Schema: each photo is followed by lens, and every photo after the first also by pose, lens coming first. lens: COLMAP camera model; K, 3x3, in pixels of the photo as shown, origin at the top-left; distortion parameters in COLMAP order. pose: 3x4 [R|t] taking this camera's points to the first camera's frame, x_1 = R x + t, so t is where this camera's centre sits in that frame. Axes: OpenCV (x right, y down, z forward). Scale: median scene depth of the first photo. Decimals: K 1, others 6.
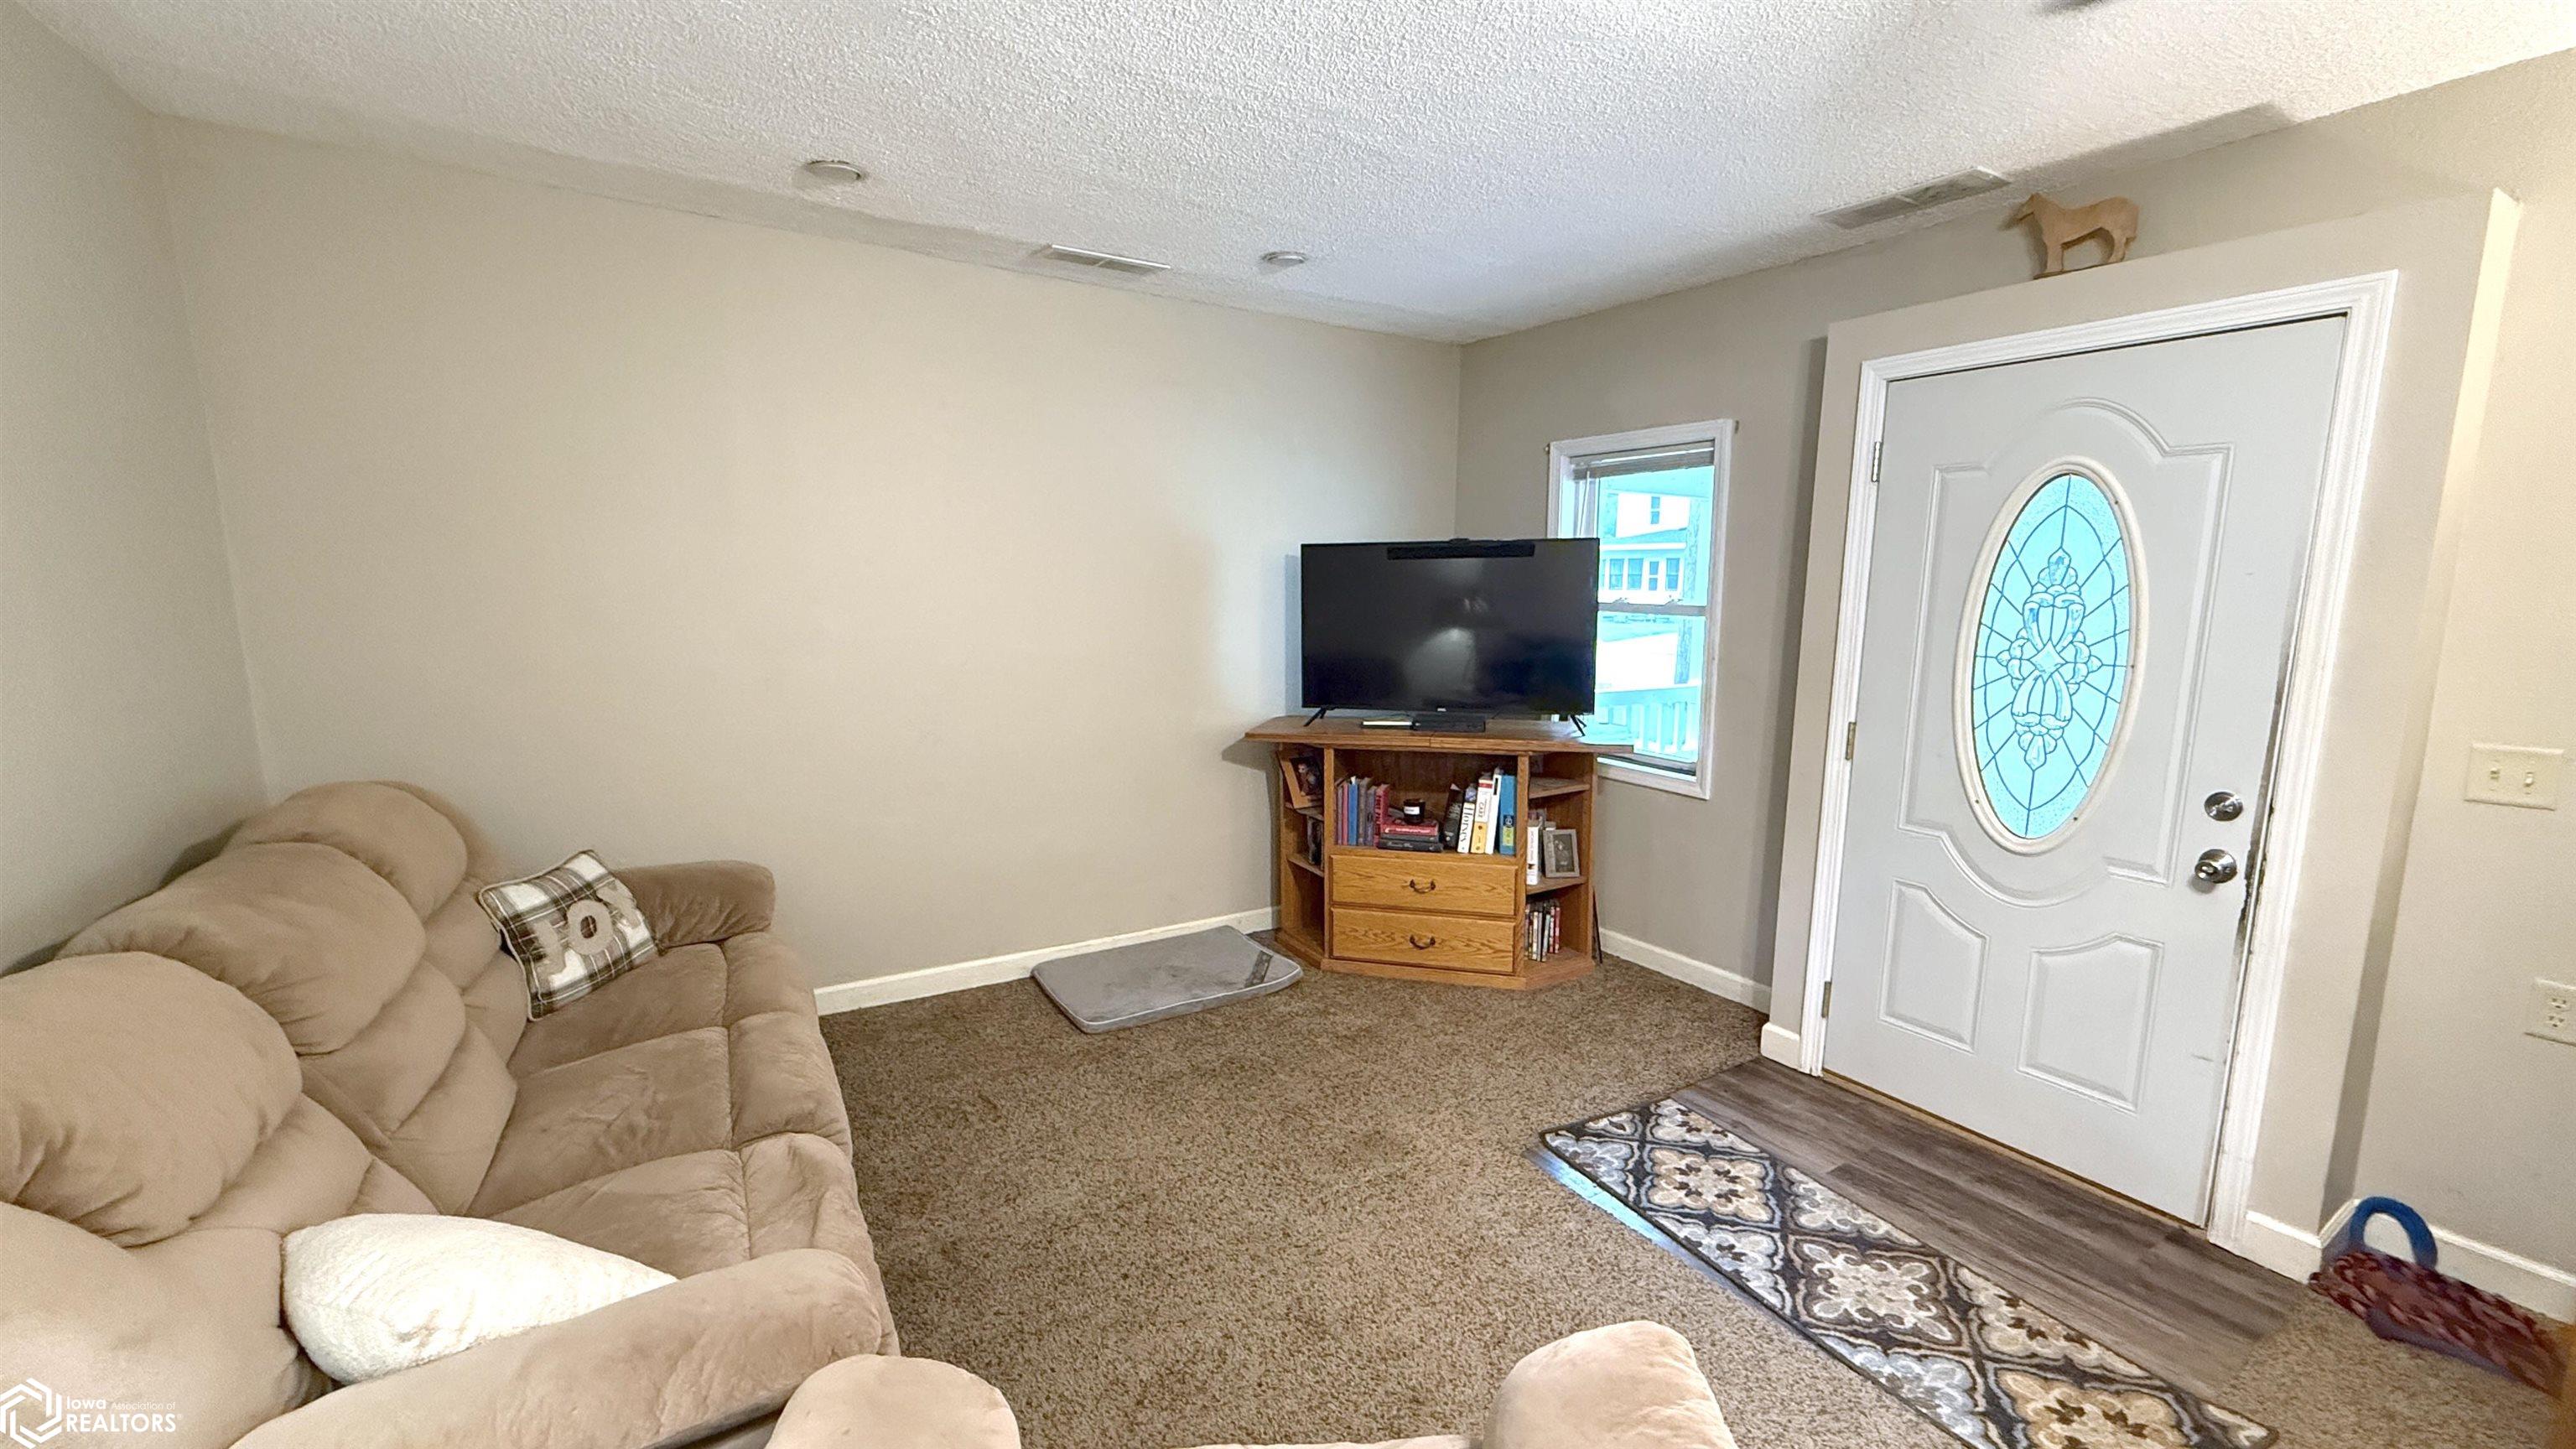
lens RADIAL K [[1026.0, 0, 1282.4], [0, 1026.0, 721.2], [0, 0, 1]] dist [-0.002656, 0.000052]
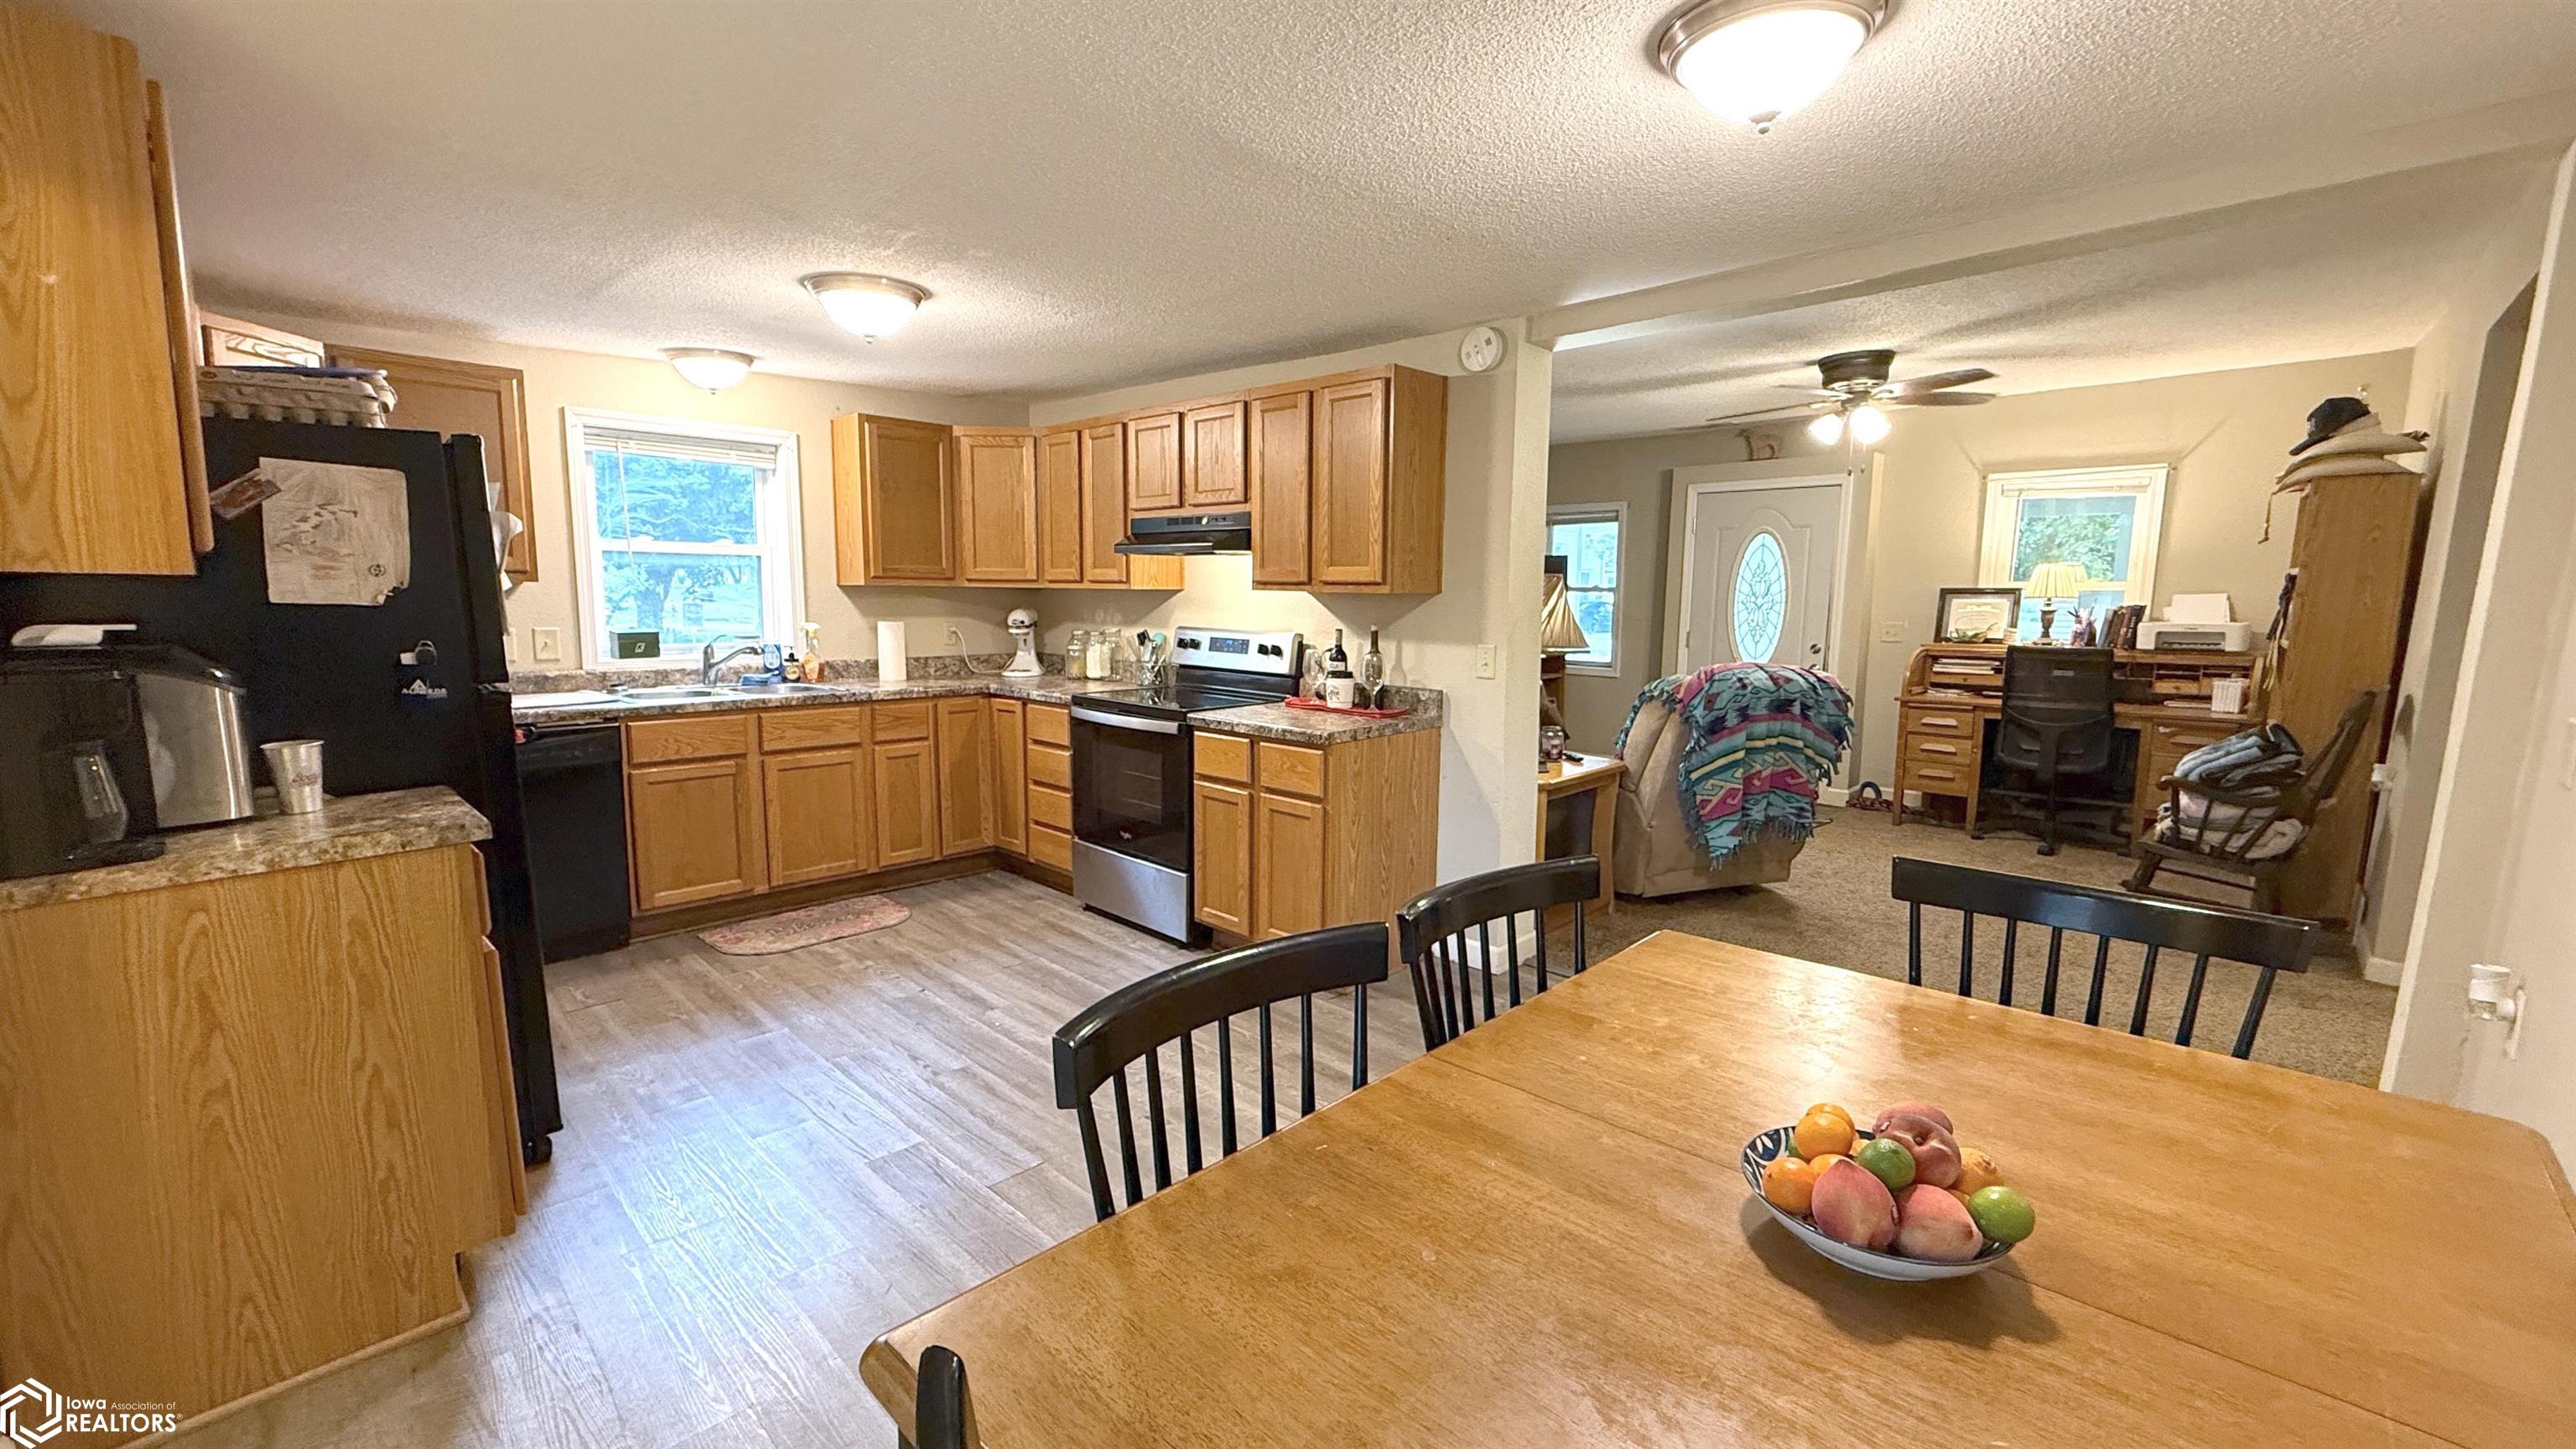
lens RADIAL K [[1026.4, 0, 1284.8], [0, 1026.4, 721.3], [0, 0, 1]] dist [-0.000994, 0.000383]
pose [[0.971666, -0.029774, 0.234475, -0.938543], [0.032731, 0.999426, -0.008729, 0.201399], [-0.234081, 0.016156, 0.972083, -1.123205]]
